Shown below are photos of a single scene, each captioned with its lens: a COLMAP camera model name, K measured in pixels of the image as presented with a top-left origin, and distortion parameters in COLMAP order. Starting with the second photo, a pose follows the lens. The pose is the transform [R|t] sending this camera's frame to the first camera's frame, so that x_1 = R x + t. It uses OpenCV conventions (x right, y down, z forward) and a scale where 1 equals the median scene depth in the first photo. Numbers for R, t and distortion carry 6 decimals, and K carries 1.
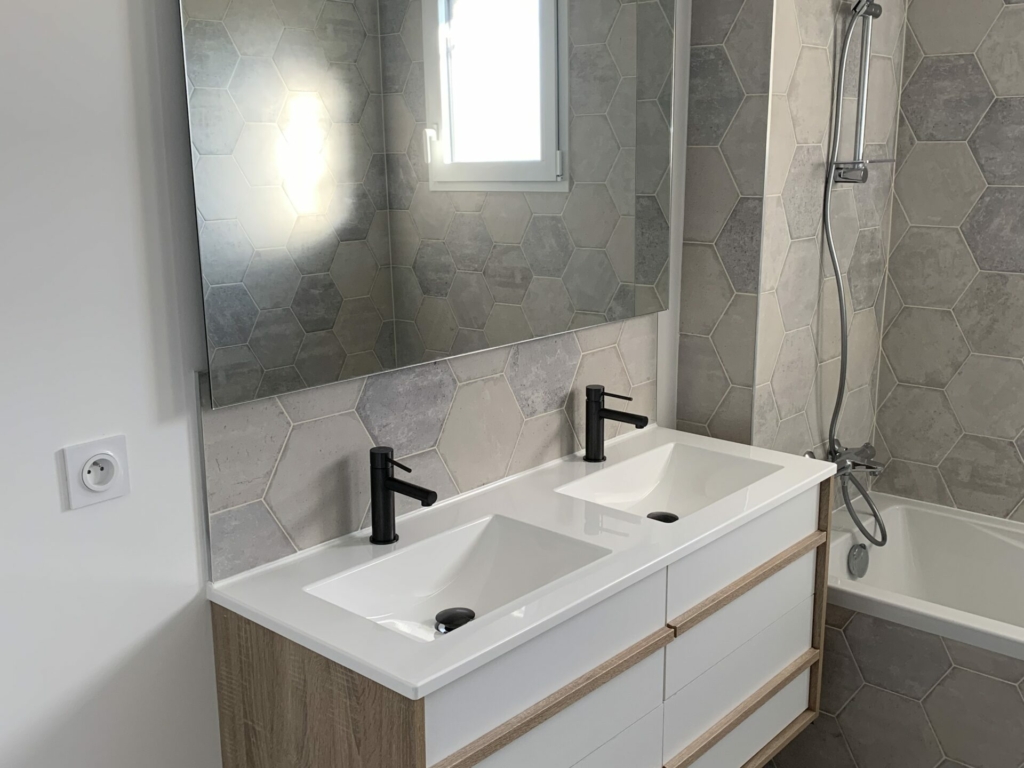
lens RADIAL K [[1030.4, 0, 516.7], [0, 1030.4, 385.6], [0, 0, 1]] dist [0.005314, 0.000000]
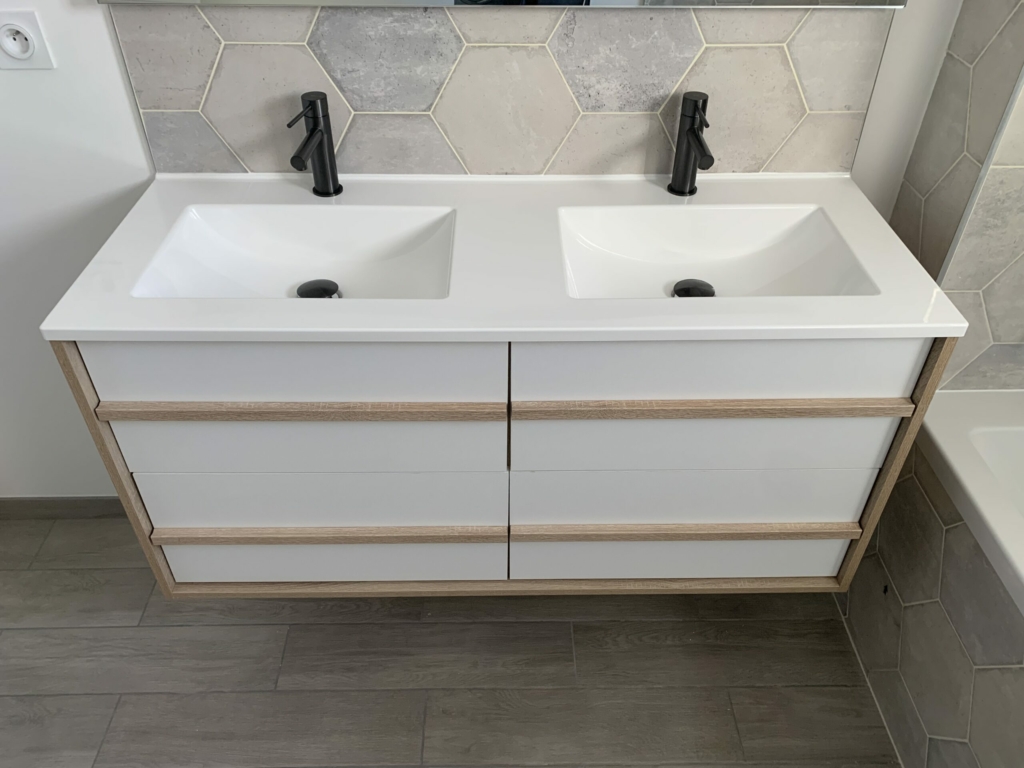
lens RADIAL K [[763.1, 0, 515.5], [0, 763.1, 371.3], [0, 0, 1]] dist [0.033451, -0.035962]
pose [[0.675895, 0.471507, -0.566433, 0.387739], [-0.180527, 0.851074, 0.493034, -0.077593], [0.714546, -0.230983, 0.660357, 0.472761]]
